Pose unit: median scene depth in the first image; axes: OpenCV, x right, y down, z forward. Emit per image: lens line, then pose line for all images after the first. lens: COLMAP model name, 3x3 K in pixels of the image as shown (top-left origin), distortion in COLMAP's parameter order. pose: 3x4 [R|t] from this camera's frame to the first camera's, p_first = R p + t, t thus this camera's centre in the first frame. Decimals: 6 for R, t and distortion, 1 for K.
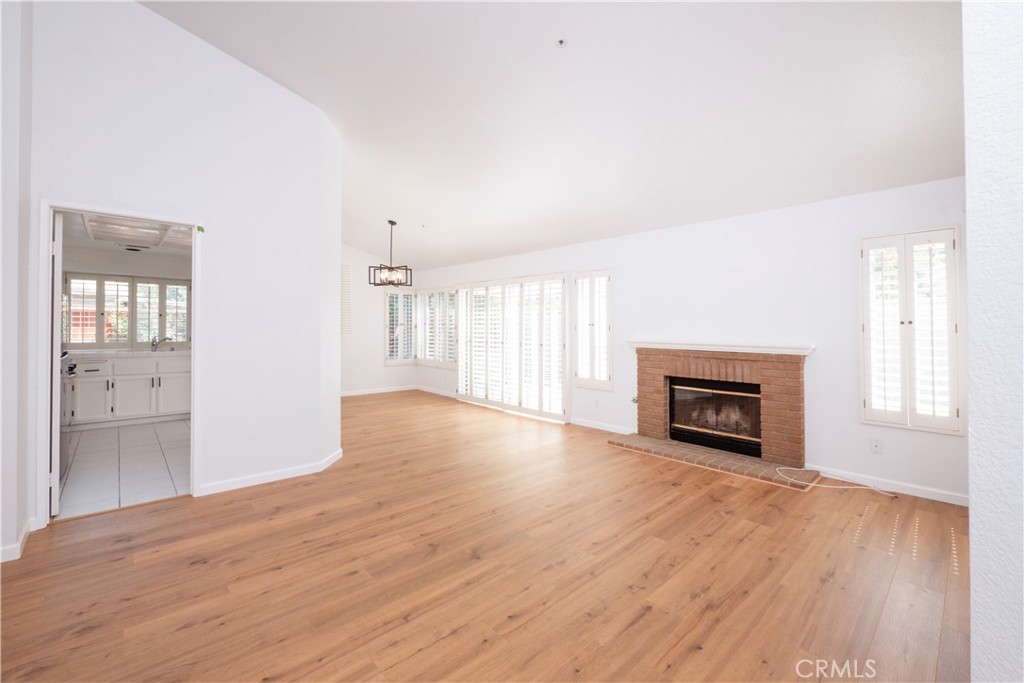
lens RADIAL K [[430.4, 0, 513.8], [0, 430.4, 324.8], [0, 0, 1]] dist [-0.000859, -0.000165]
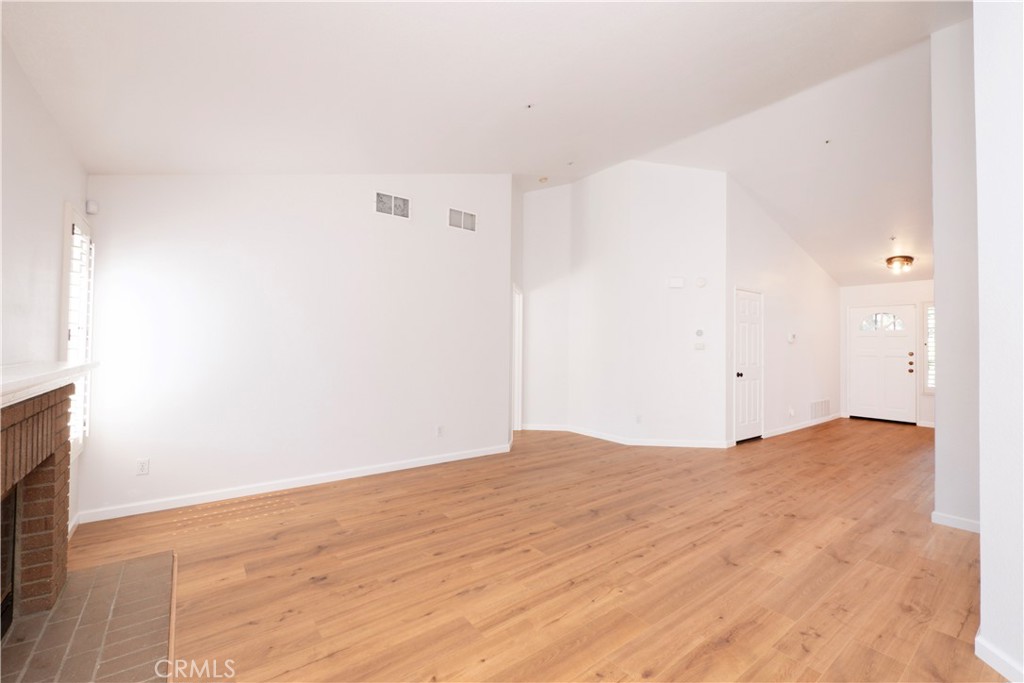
lens RADIAL K [[448.2, 0, 510.3], [0, 448.2, 337.1], [0, 0, 1]] dist [-0.001823, -0.000176]
pose [[-0.992946, -0.019841, 0.116894, 0.017203], [-0.022624, 0.999490, -0.022526, 0.014571], [-0.116387, -0.025012, -0.992889, 1.943188]]
